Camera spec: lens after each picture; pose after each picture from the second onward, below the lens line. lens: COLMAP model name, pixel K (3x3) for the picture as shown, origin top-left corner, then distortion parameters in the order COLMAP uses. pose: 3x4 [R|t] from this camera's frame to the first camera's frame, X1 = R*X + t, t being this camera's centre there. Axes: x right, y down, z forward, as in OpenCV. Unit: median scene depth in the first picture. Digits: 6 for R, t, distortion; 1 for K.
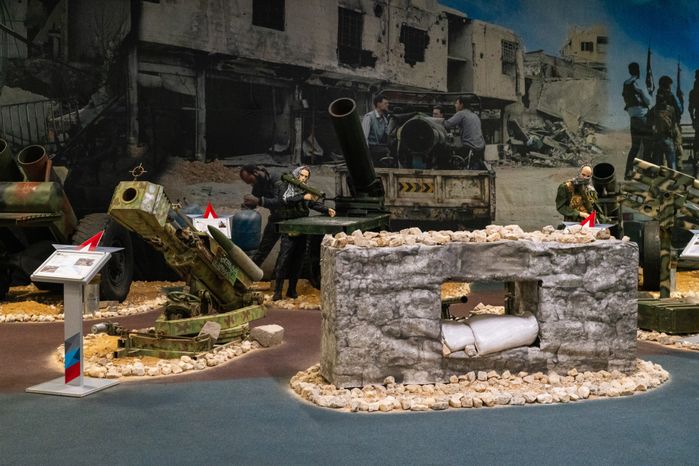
lens RADIAL K [[867.3, 0, 349.4], [0, 867.3, 232.2], [0, 0, 1]] dist [-0.000848, 0.000000]
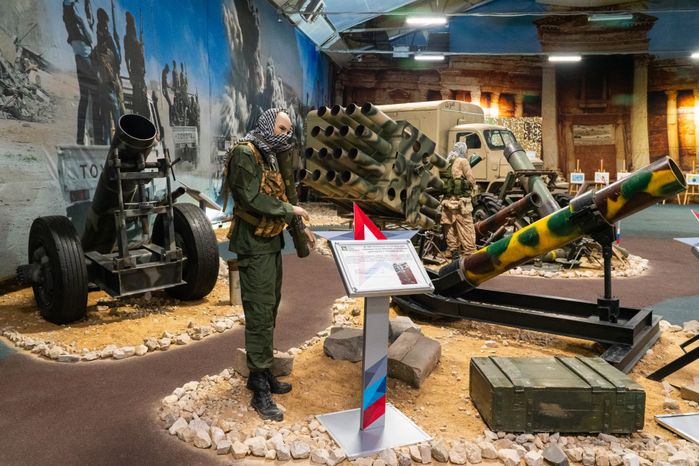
lens RADIAL K [[550.5, 0, 349.3], [0, 550.5, 234.1], [0, 0, 1]] dist [0.007812, 0.002495]
pose [[0.441668, -0.112638, 0.890080, 0.002990], [0.032503, 0.993445, 0.109590, -0.028564], [-0.896590, -0.019472, 0.442434, 0.593617]]
